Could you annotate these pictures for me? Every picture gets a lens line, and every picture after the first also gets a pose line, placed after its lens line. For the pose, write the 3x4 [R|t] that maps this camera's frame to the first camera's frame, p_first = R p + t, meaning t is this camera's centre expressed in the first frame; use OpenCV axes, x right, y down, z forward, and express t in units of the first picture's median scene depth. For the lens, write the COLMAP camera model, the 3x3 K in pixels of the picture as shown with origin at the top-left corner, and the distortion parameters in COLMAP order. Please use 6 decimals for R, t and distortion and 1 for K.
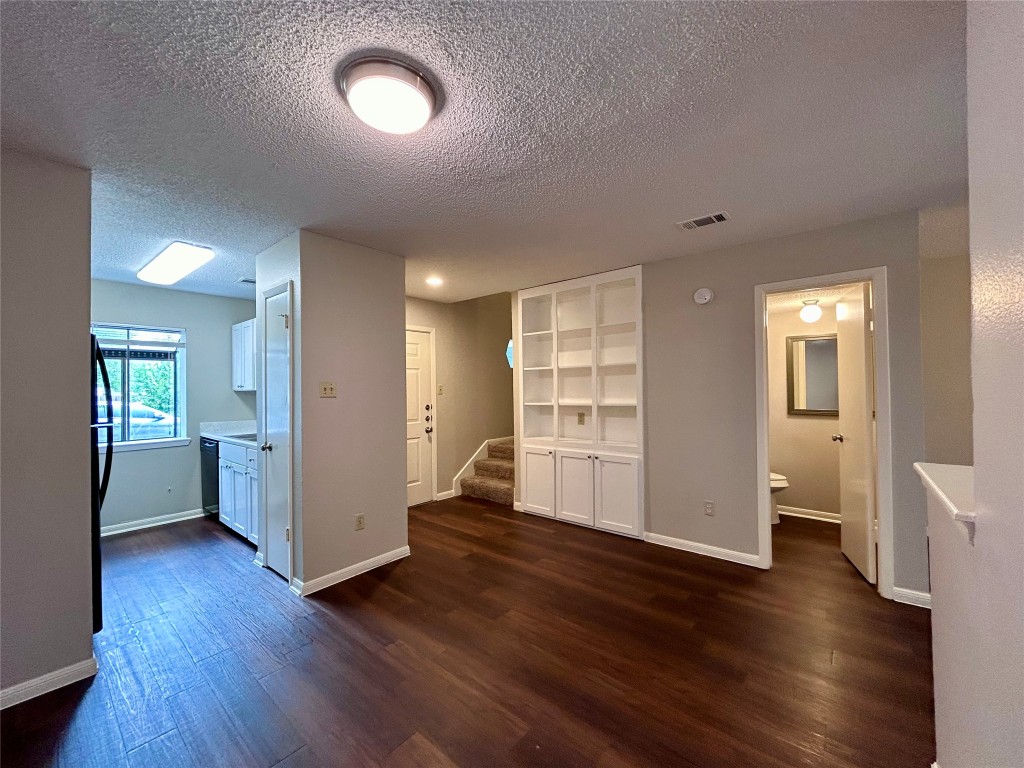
lens RADIAL K [[410.6, 0, 512.0], [0, 410.6, 384.0], [0, 0, 1]] dist [0.001344, 0.000667]
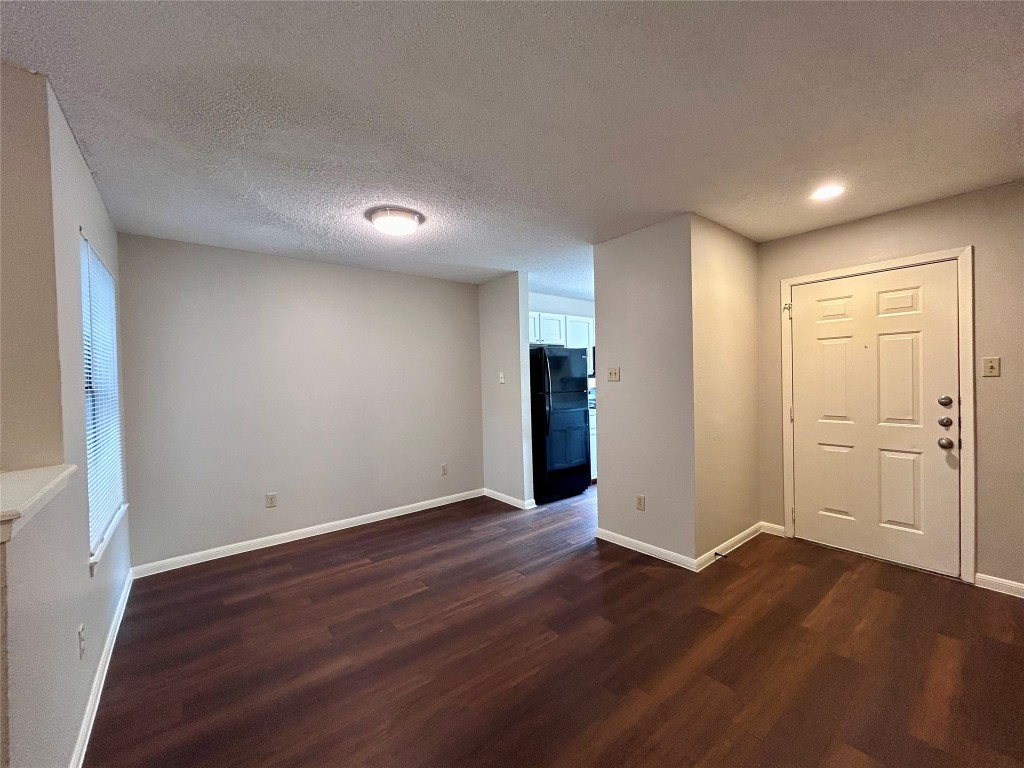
lens RADIAL K [[410.6, 0, 512.0], [0, 410.6, 384.0], [0, 0, 1]] dist [0.001344, 0.000667]
pose [[-0.191756, 0.032569, -0.980902, 0.689796], [0.035597, 0.999022, 0.026212, 0.000075], [0.980797, -0.029891, -0.192728, 0.886203]]
